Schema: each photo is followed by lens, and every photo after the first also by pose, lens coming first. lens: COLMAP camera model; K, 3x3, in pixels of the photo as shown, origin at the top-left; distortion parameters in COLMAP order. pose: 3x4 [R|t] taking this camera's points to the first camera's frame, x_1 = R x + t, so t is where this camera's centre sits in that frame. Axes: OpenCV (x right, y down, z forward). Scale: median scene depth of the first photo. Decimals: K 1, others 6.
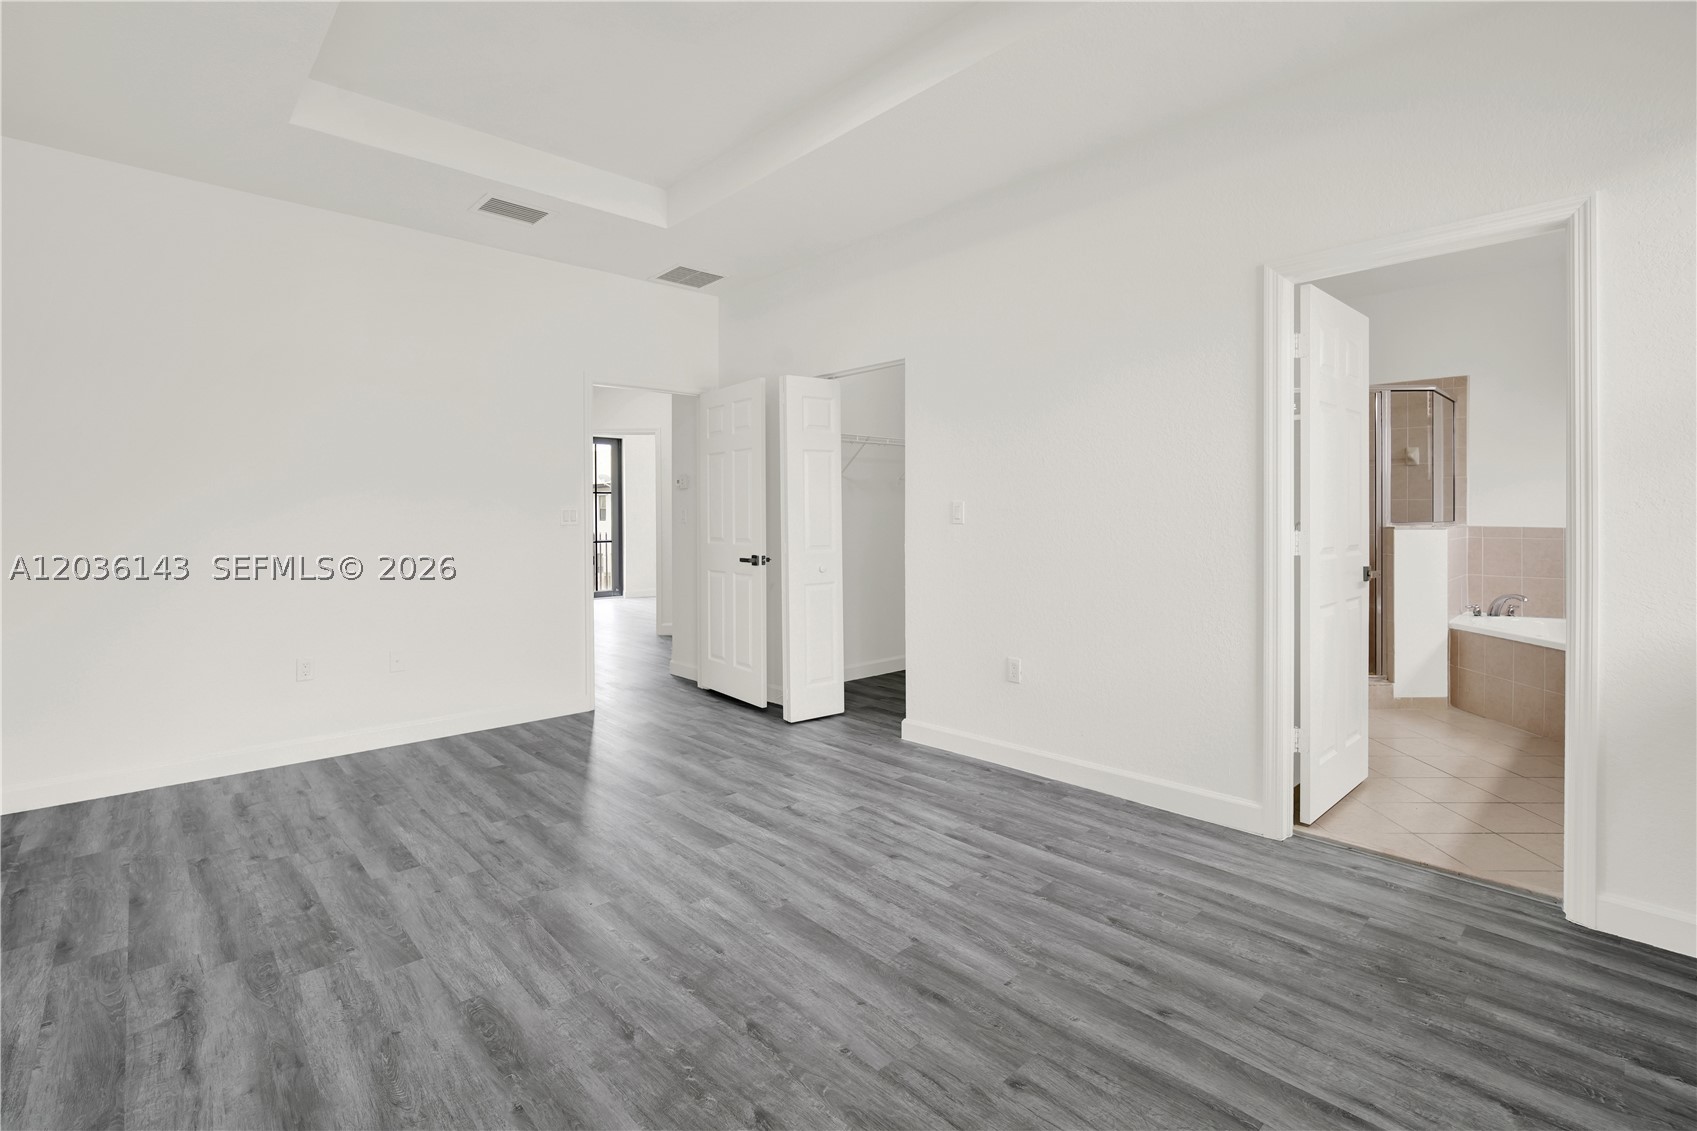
lens RADIAL K [[774.5, 0, 867.9], [0, 774.5, 518.1], [0, 0, 1]] dist [-0.011452, 0.005216]
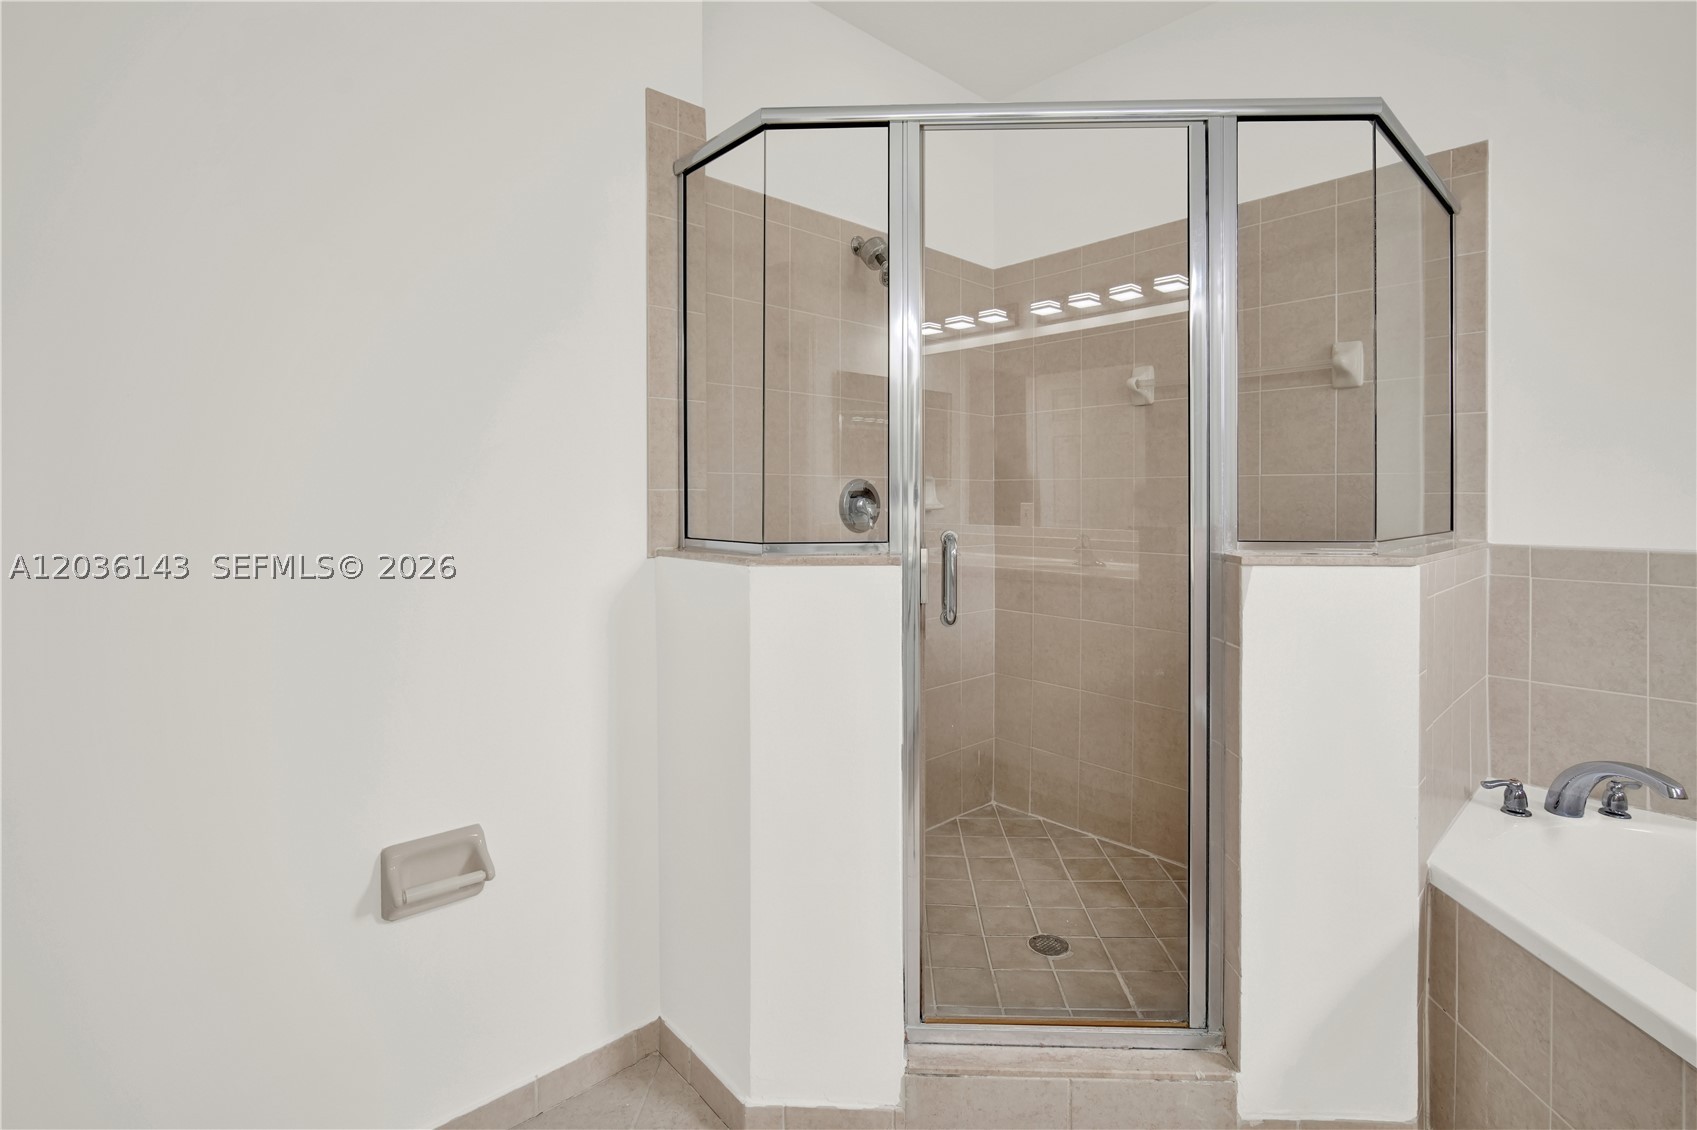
lens RADIAL K [[774.5, 0, 860.2], [0, 774.5, 500.4], [0, 0, 1]] dist [-0.011452, 0.005216]
pose [[0.999636, 0.005104, -0.026500, 0.525439], [-0.005185, 0.999982, -0.003021, -0.009053], [0.026484, 0.003157, 0.999644, 0.672154]]
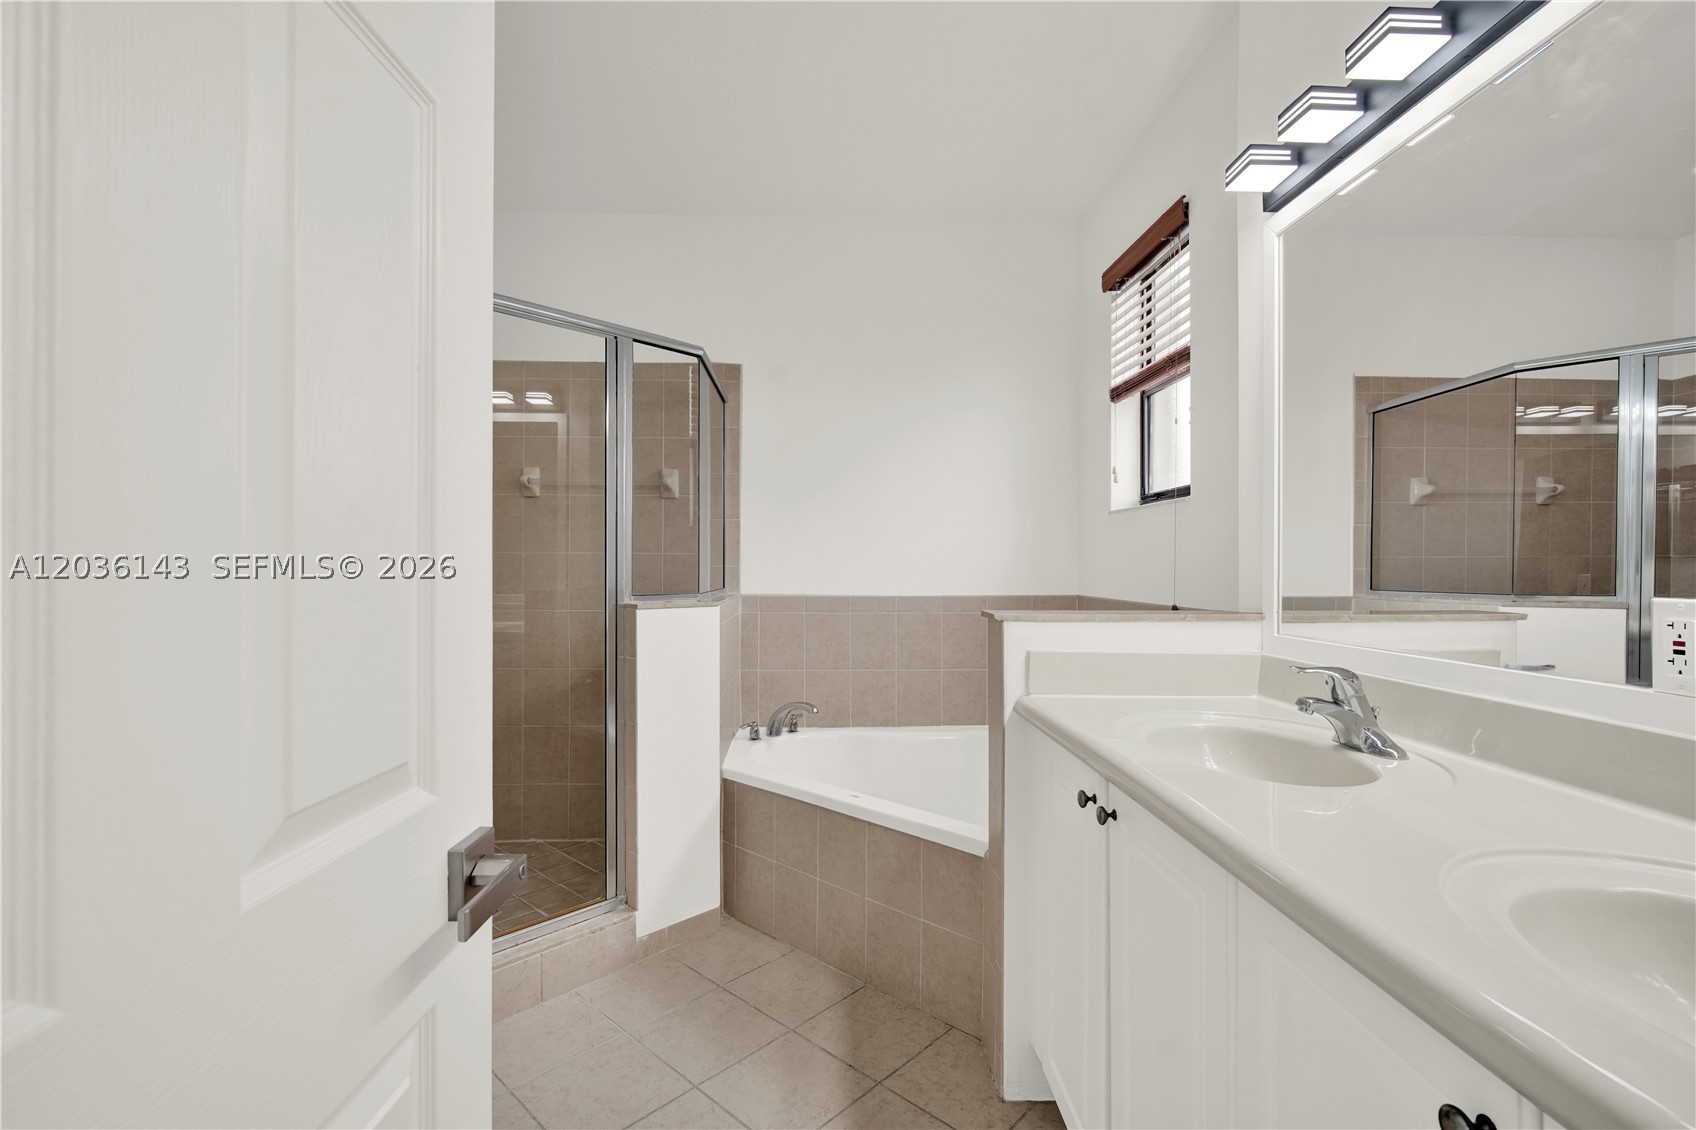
lens RADIAL K [[774.0, 0, 848.9], [0, 774.0, 567.6], [0, 0, 1]] dist [-0.011452, 0.005216]
pose [[0.669518, 0.005486, 0.742776, 0.383703], [-0.001130, 0.999979, -0.006367, -0.009833], [-0.742795, 0.003424, 0.669510, 0.535631]]
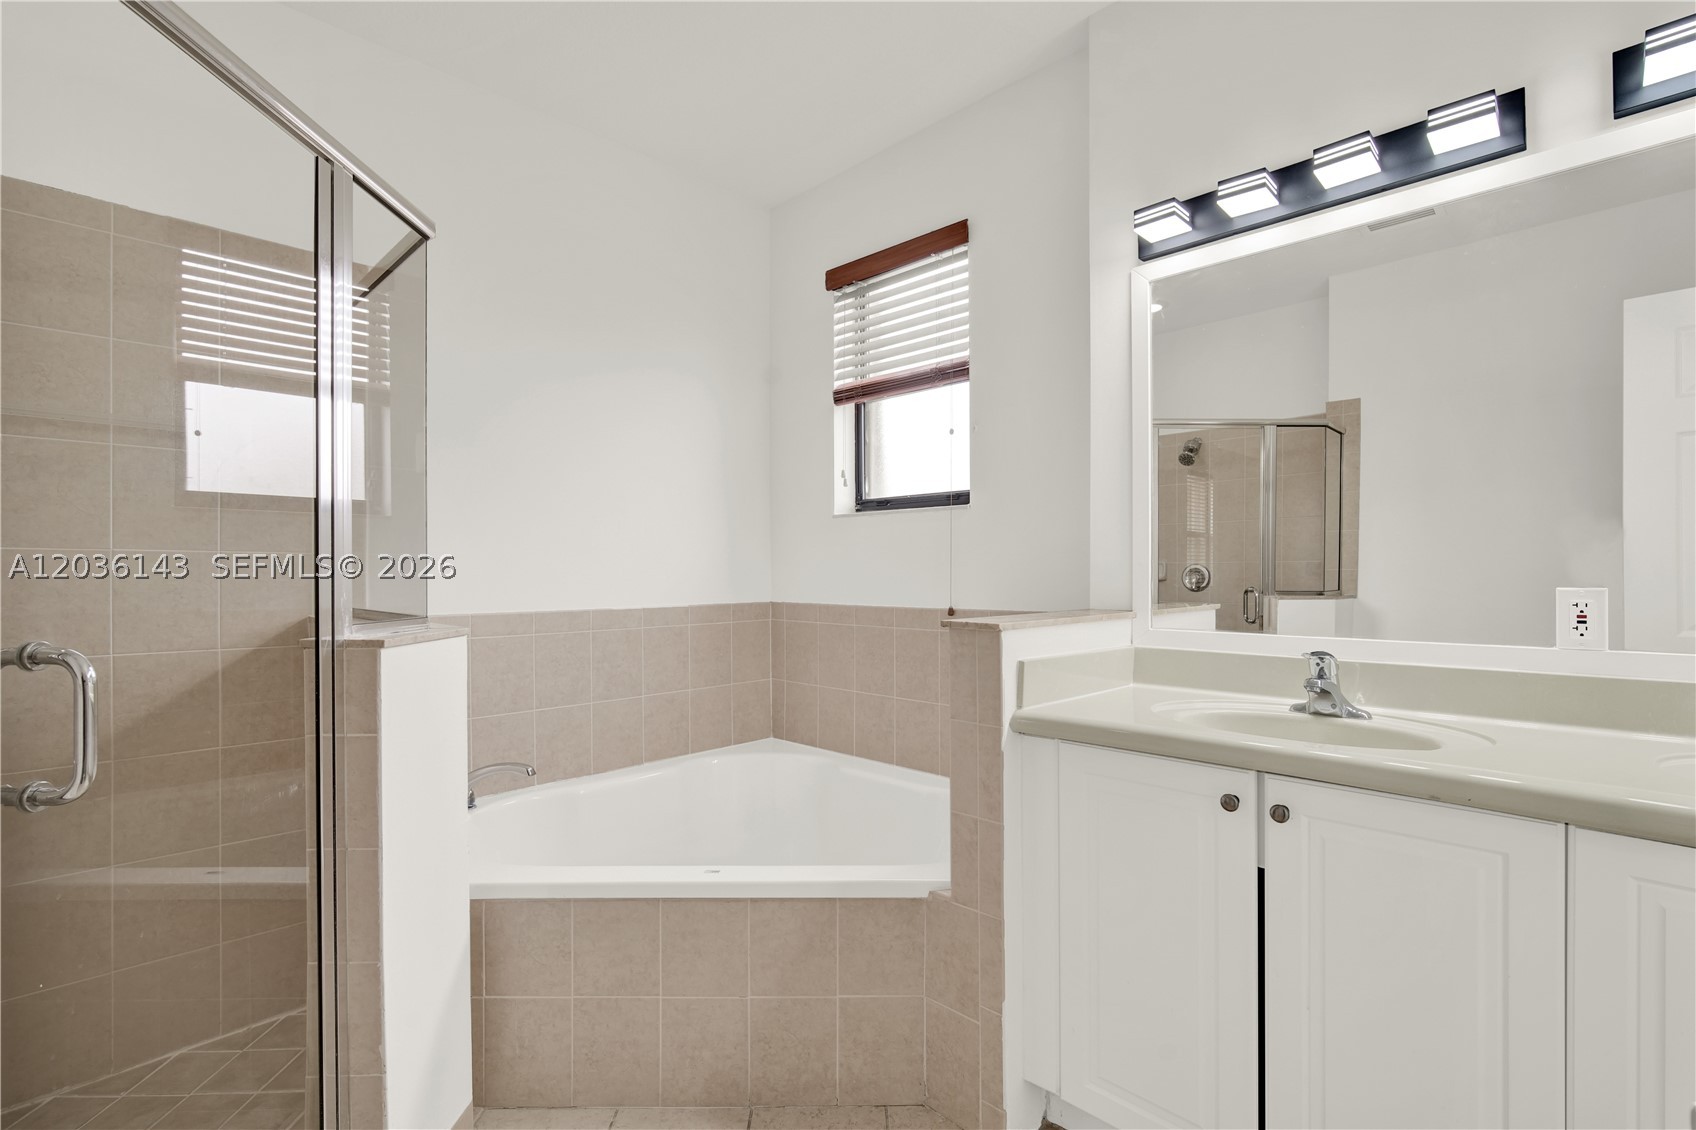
lens RADIAL K [[774.0, 0, 845.4], [0, 774.0, 570.8], [0, 0, 1]] dist [-0.011452, 0.005216]
pose [[-0.024443, 0.006606, 0.999679, 0.372618], [0.010229, 0.999927, -0.006358, -0.011147], [-0.999649, 0.010070, -0.024508, 0.807625]]
